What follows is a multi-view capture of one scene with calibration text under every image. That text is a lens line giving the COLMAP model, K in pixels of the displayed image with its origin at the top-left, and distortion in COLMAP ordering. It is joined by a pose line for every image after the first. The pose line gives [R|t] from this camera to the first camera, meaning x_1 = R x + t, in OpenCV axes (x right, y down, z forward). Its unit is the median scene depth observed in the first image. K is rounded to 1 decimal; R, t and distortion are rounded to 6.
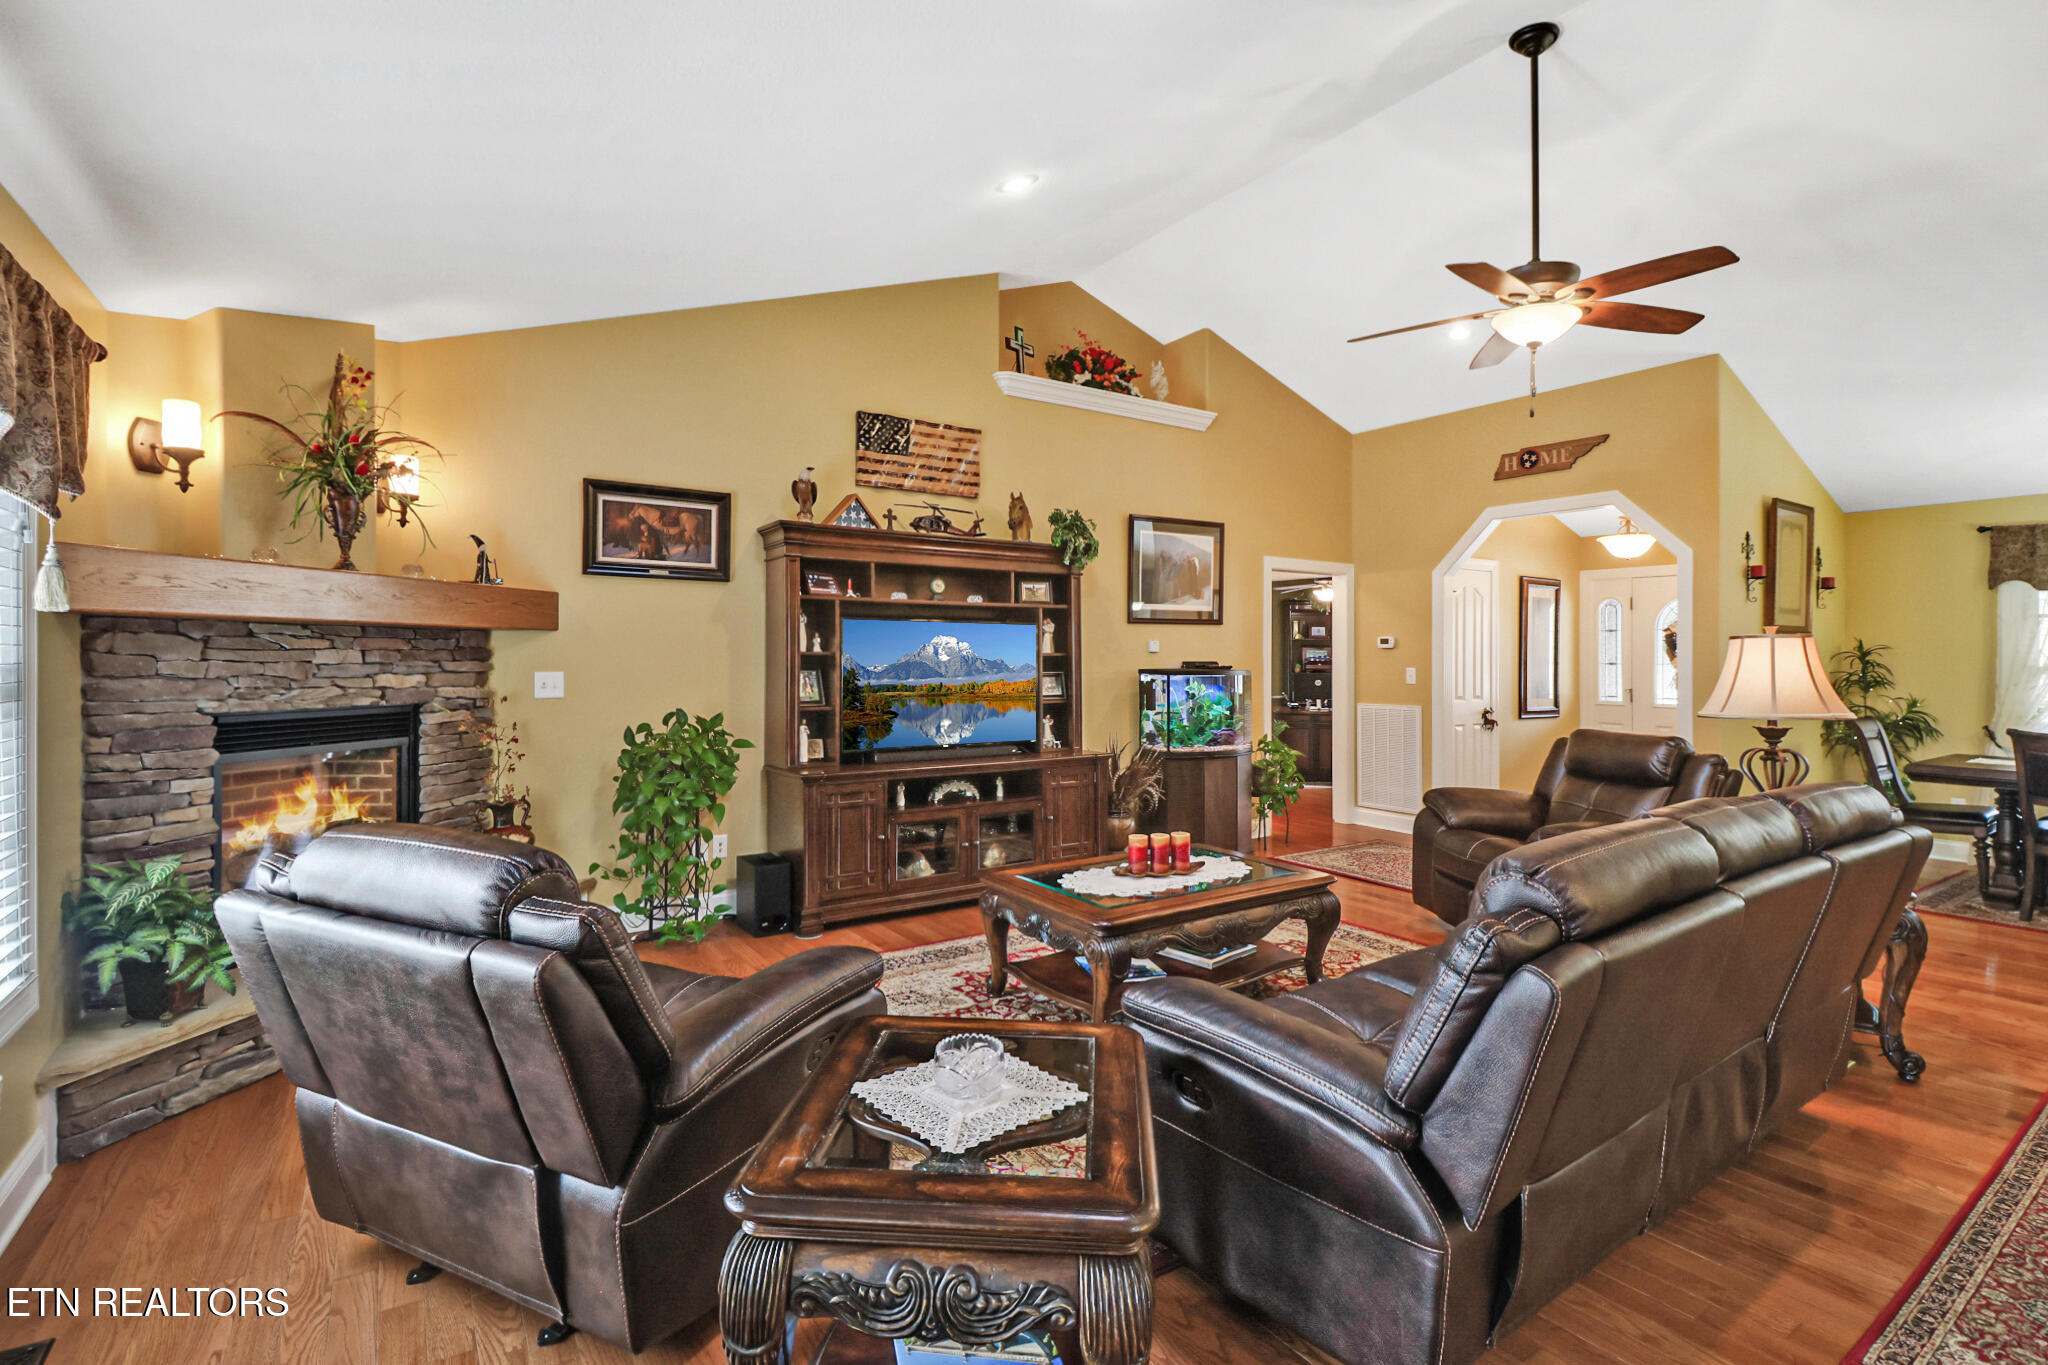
lens RADIAL K [[943.9, 0, 1031.1], [0, 943.9, 646.9], [0, 0, 1]] dist [0.002296, -0.008712]
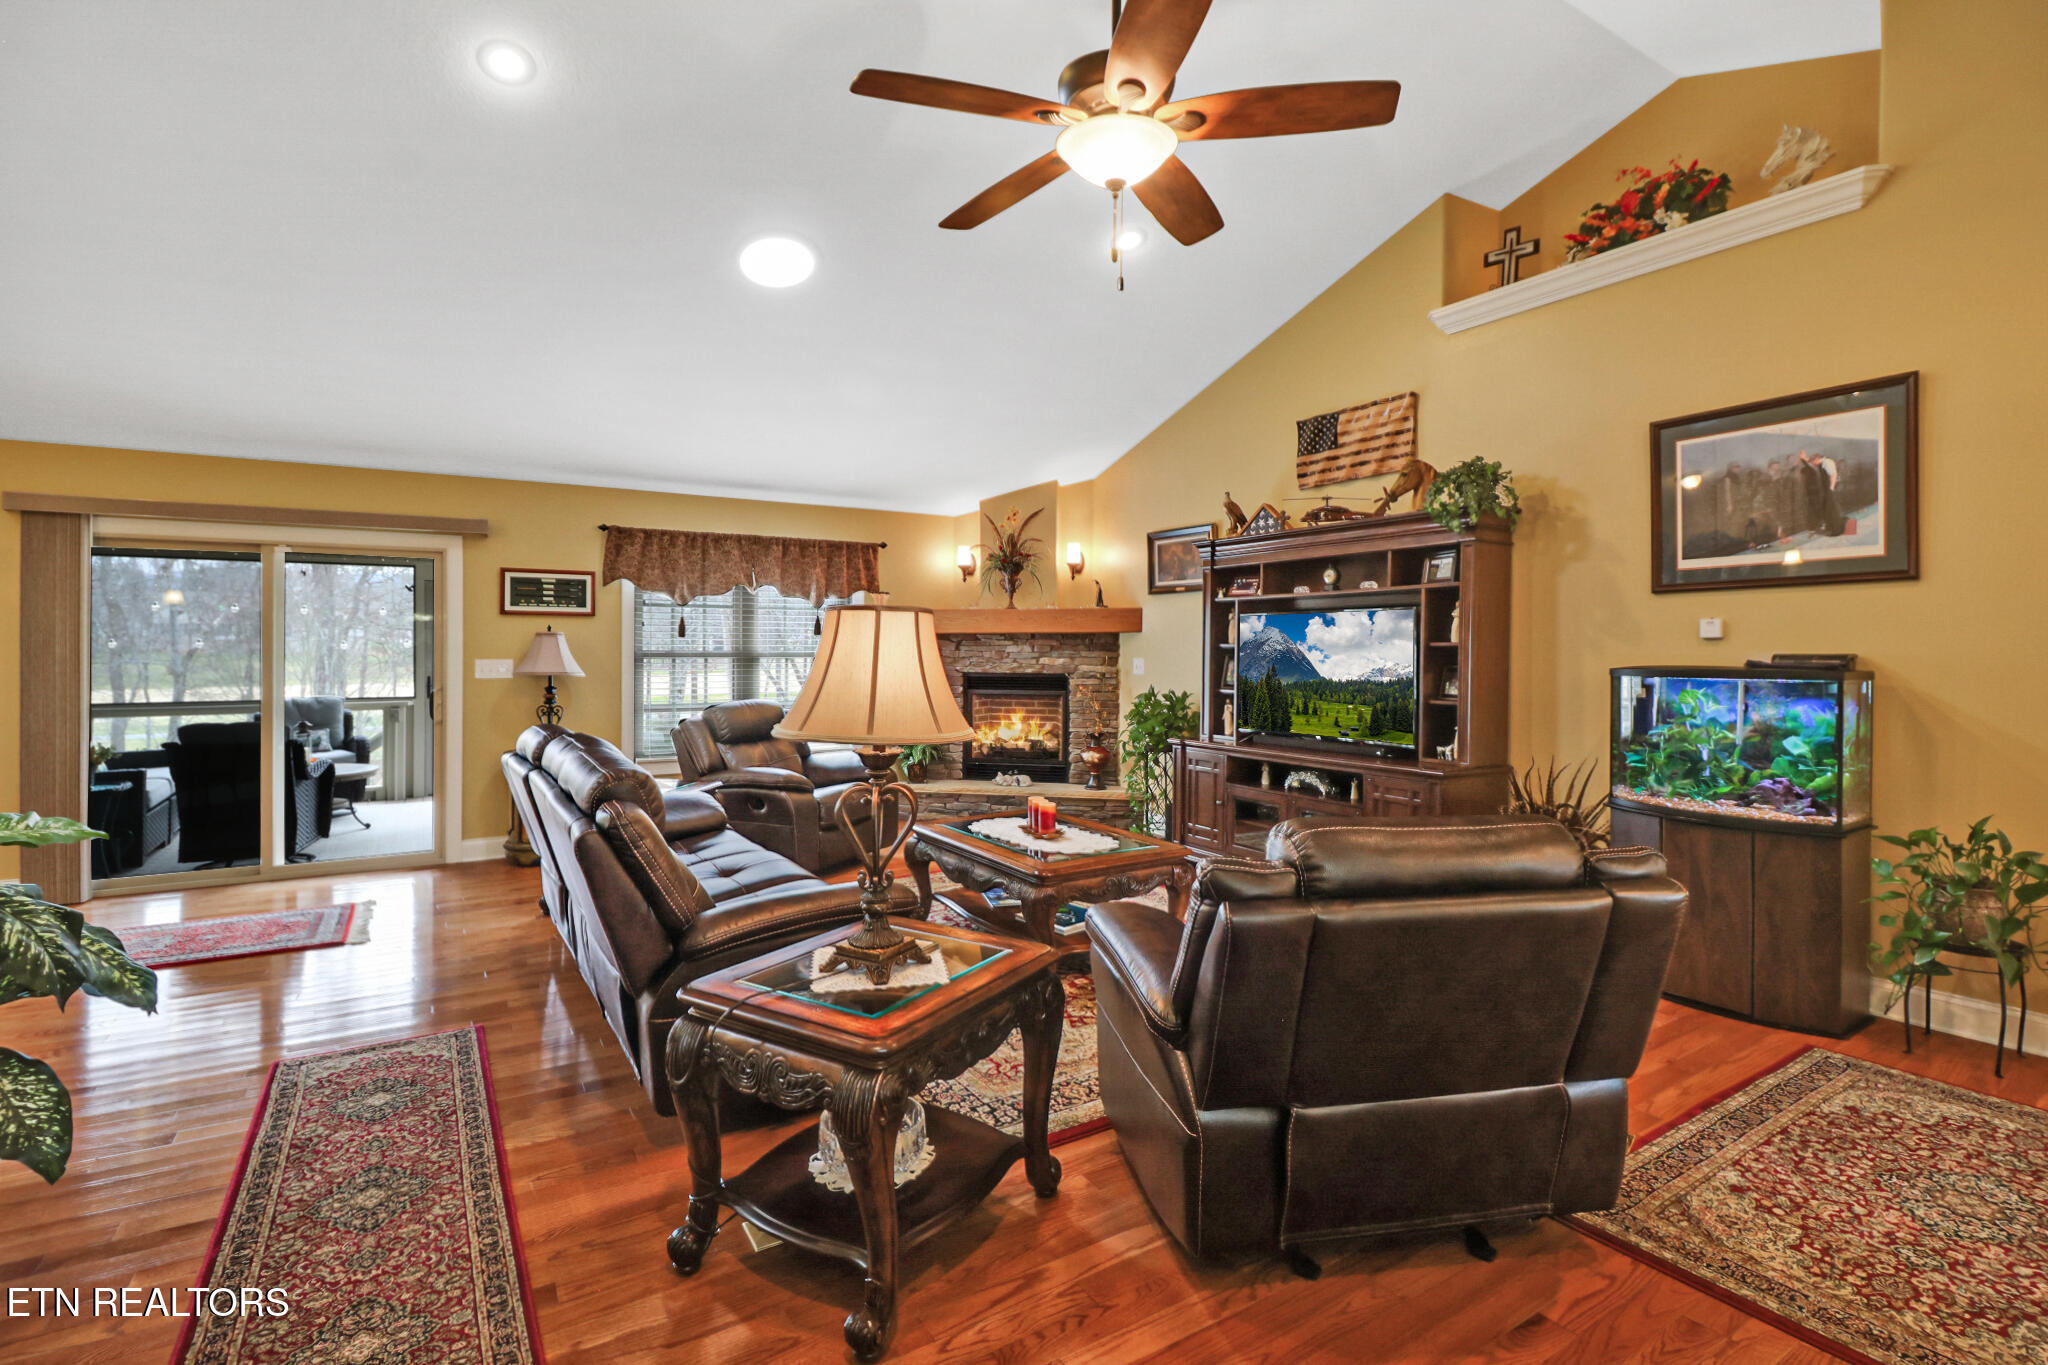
lens RADIAL K [[943.9, 0, 1031.1], [0, 943.9, 646.9], [0, 0, 1]] dist [0.002296, -0.008712]
pose [[-0.025814, -0.006350, -0.999647, 1.155500], [0.009685, 0.999931, -0.006602, 0.016858], [0.999620, -0.009852, -0.025751, 0.911414]]
